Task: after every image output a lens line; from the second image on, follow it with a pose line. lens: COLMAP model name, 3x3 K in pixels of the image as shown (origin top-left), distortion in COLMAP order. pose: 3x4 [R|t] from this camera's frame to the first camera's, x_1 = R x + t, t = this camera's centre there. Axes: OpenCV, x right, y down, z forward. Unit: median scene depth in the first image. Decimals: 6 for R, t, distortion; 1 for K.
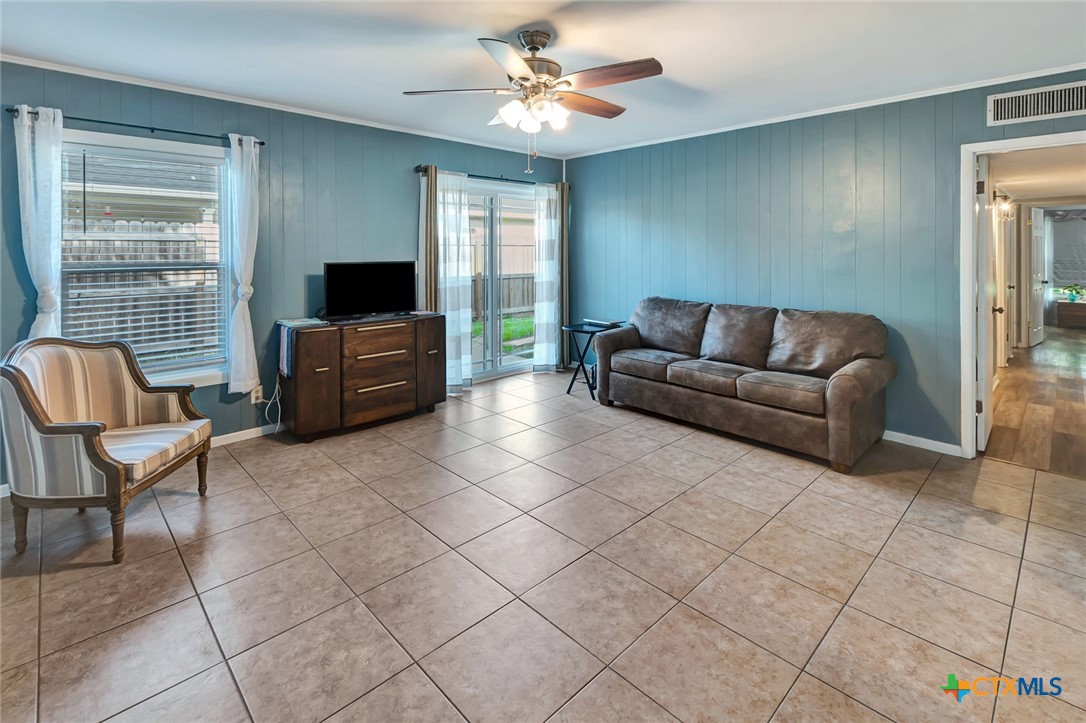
lens RADIAL K [[503.7, 0, 549.3], [0, 503.7, 316.0], [0, 0, 1]] dist [-0.001350, -0.000083]
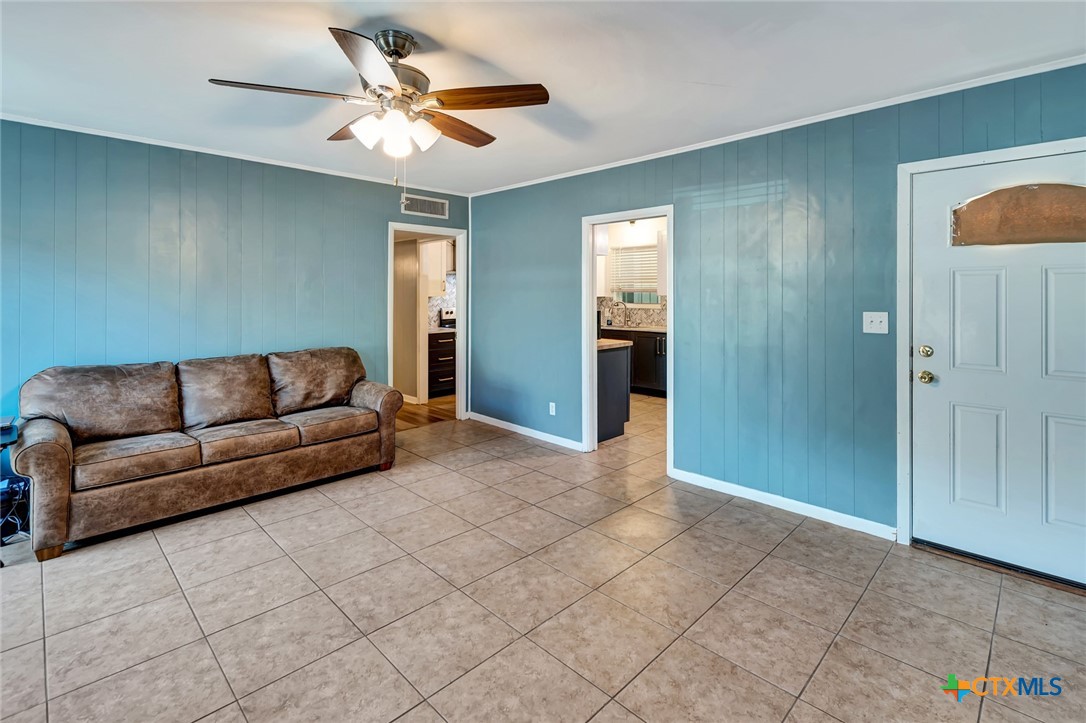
lens RADIAL K [[503.7, 0, 543.5], [0, 503.7, 362.6], [0, 0, 1]] dist [-0.001350, -0.000083]
pose [[-0.015313, -0.137199, 0.990425, -0.554645], [0.128766, 0.982023, 0.138026, -0.067466], [-0.991557, 0.129646, 0.002629, 0.490320]]
